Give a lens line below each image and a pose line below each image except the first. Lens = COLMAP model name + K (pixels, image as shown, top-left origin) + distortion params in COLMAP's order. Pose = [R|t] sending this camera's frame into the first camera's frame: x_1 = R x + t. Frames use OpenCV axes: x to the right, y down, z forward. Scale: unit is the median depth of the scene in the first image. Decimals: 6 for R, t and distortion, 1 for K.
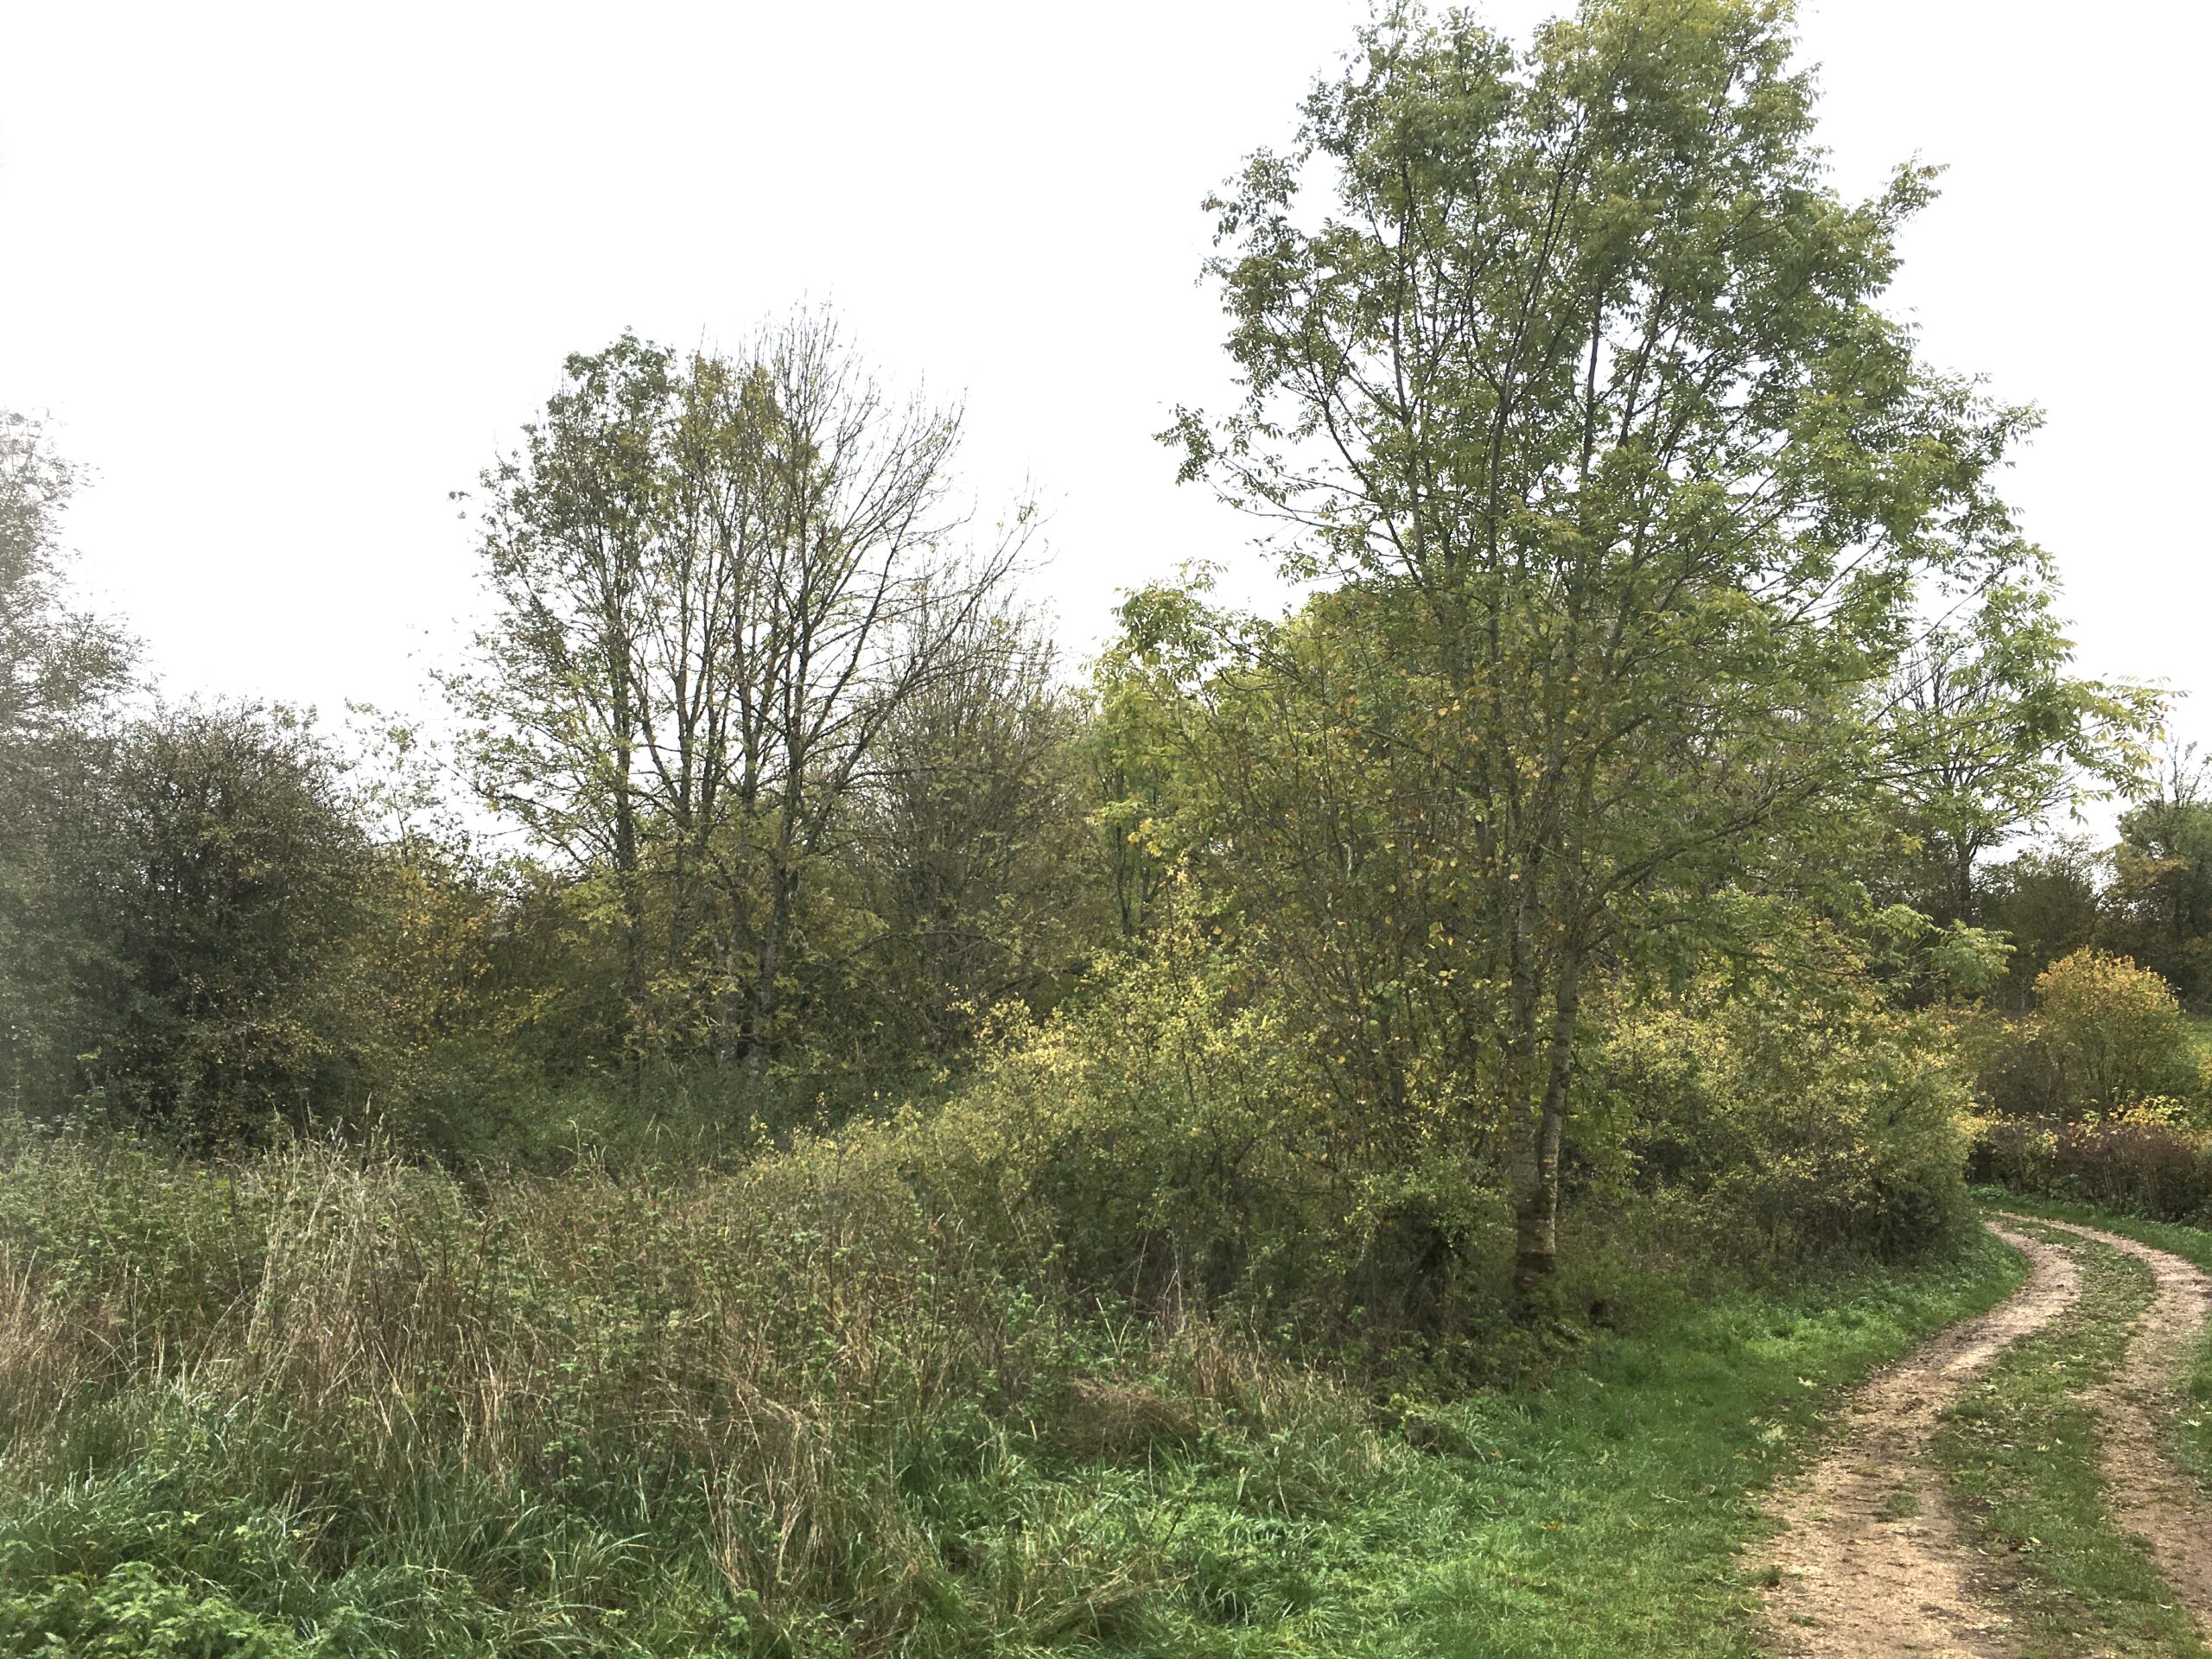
lens RADIAL K [[1896.0, 0, 1110.0], [0, 1896.0, 832.4], [0, 0, 1]] dist [0.083460, -0.109845]
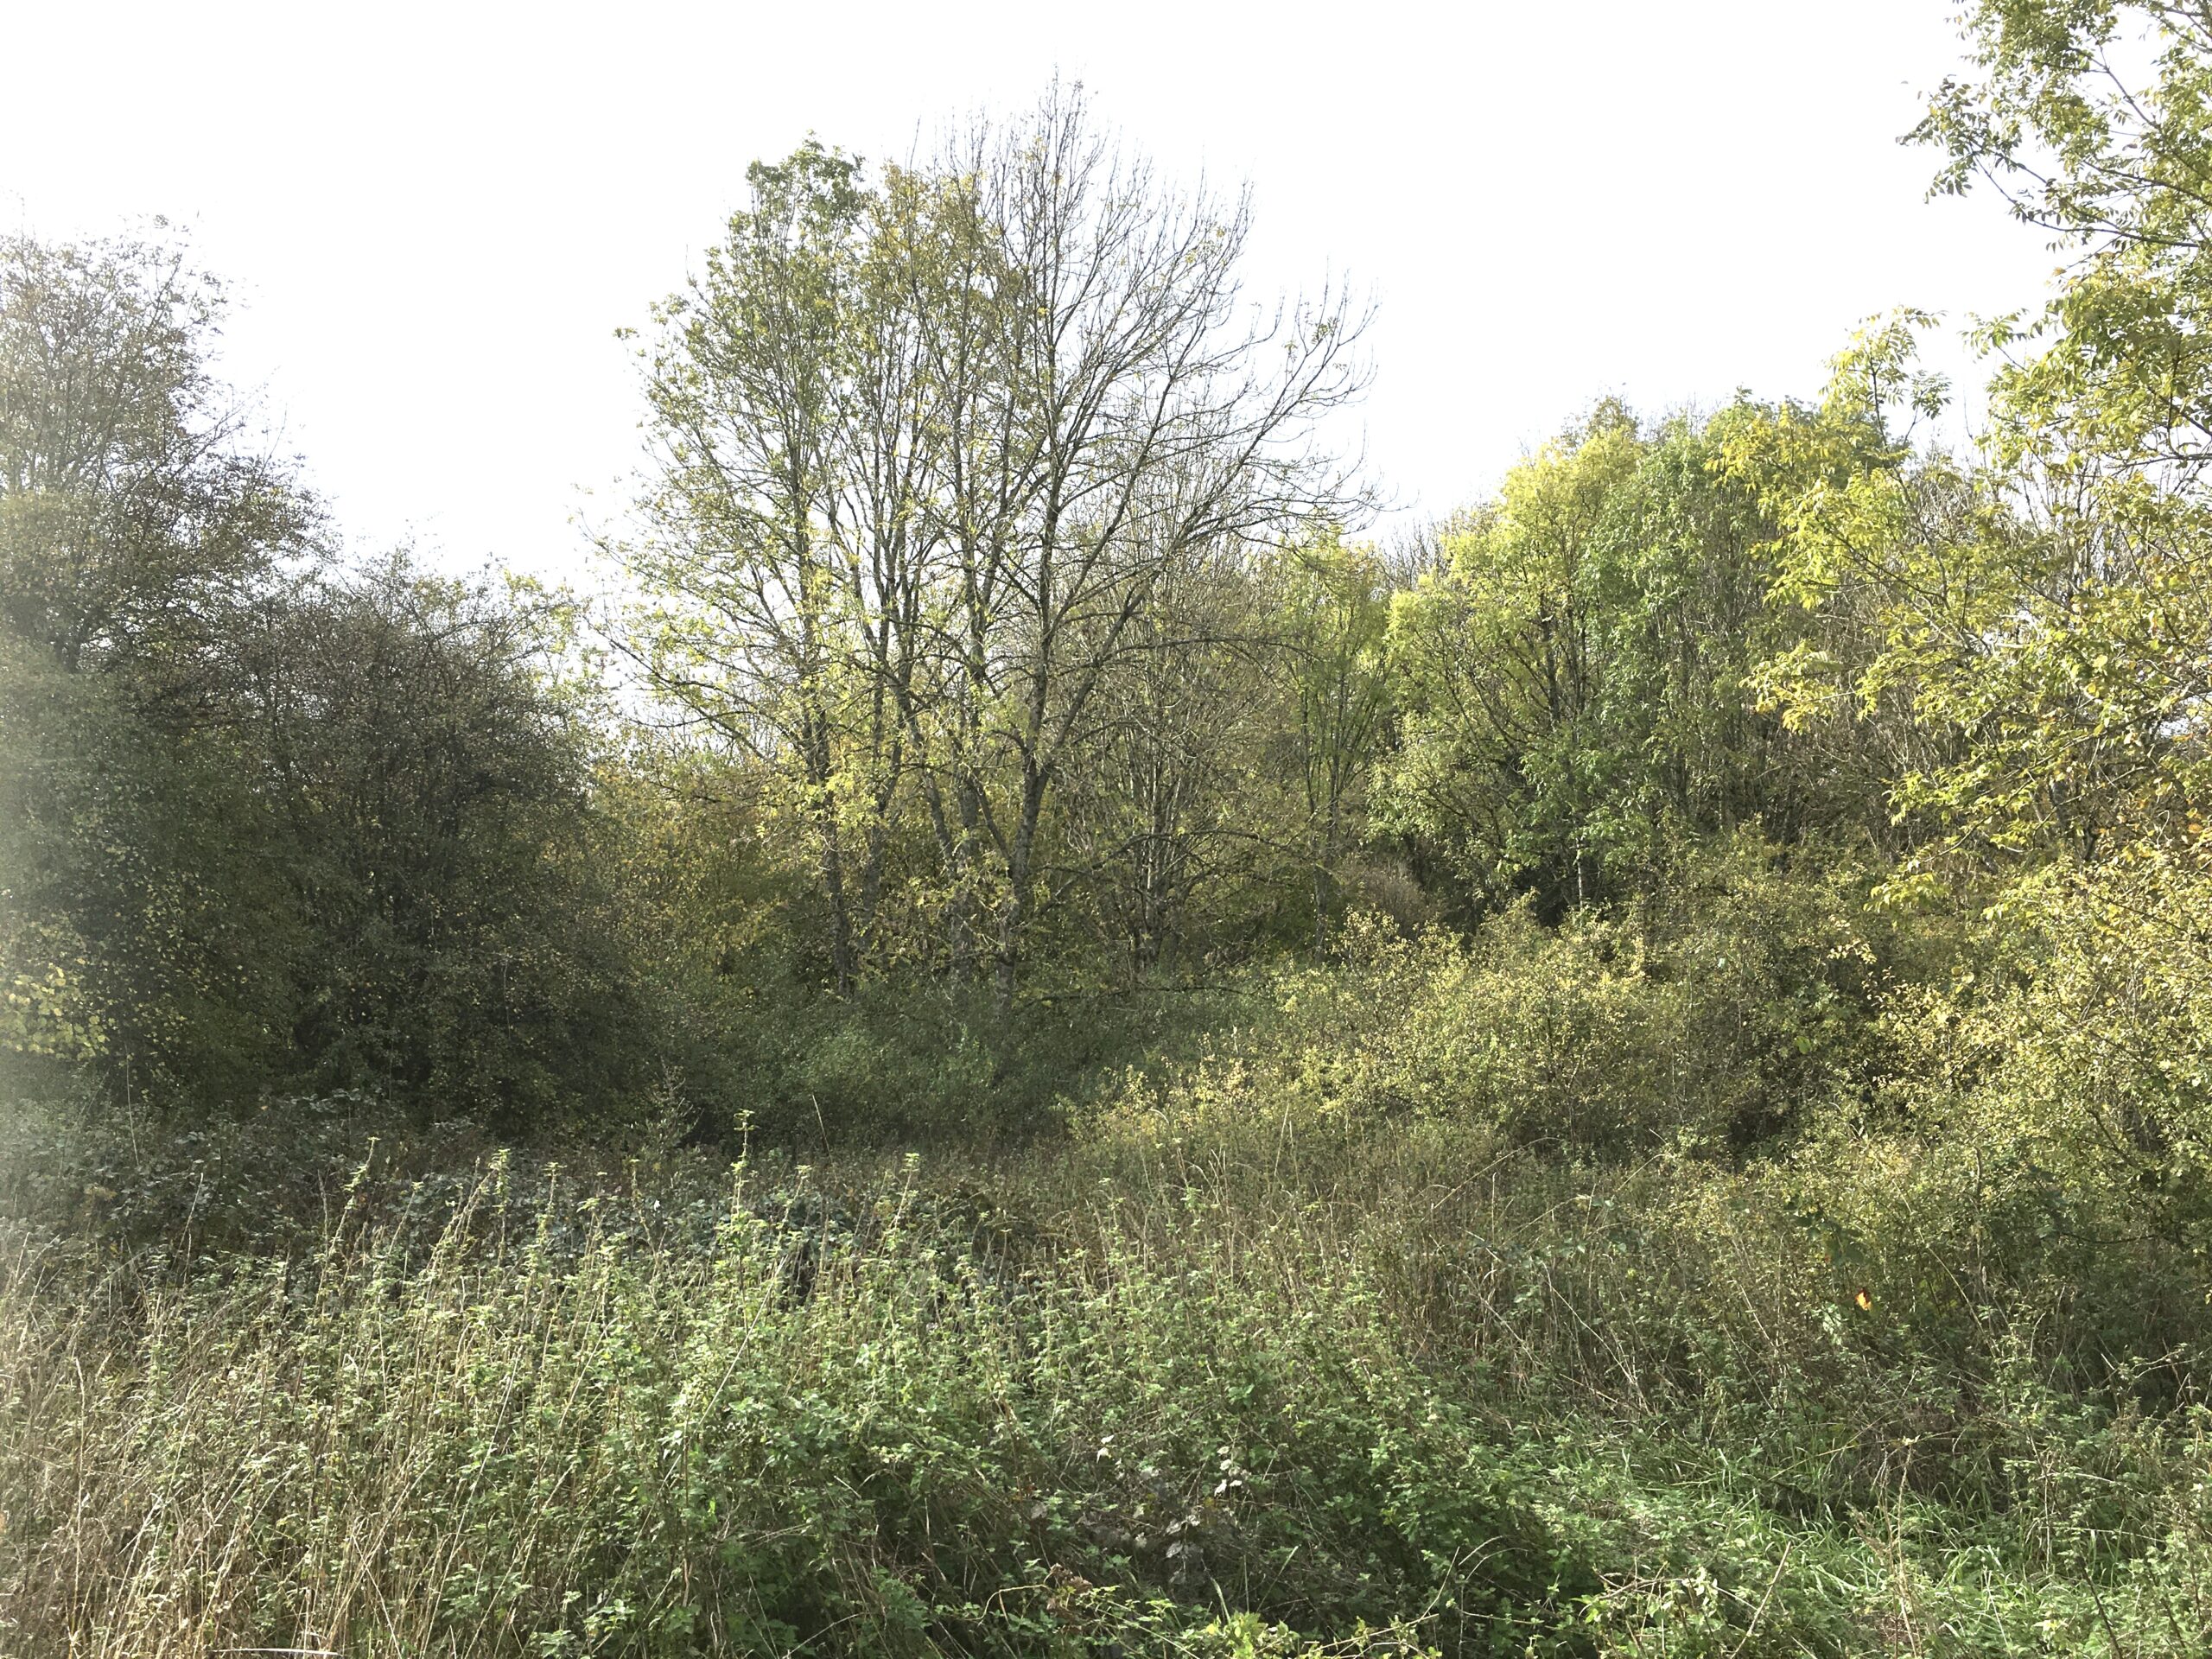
lens RADIAL K [[1896.0, 0, 1102.7], [0, 1896.0, 827.4], [0, 0, 1]] dist [0.083460, -0.109845]
pose [[0.999891, -0.010629, -0.010278, -0.116867], [0.011202, 0.998286, 0.057434, 0.000953], [0.009649, -0.057543, 0.998296, 0.122551]]
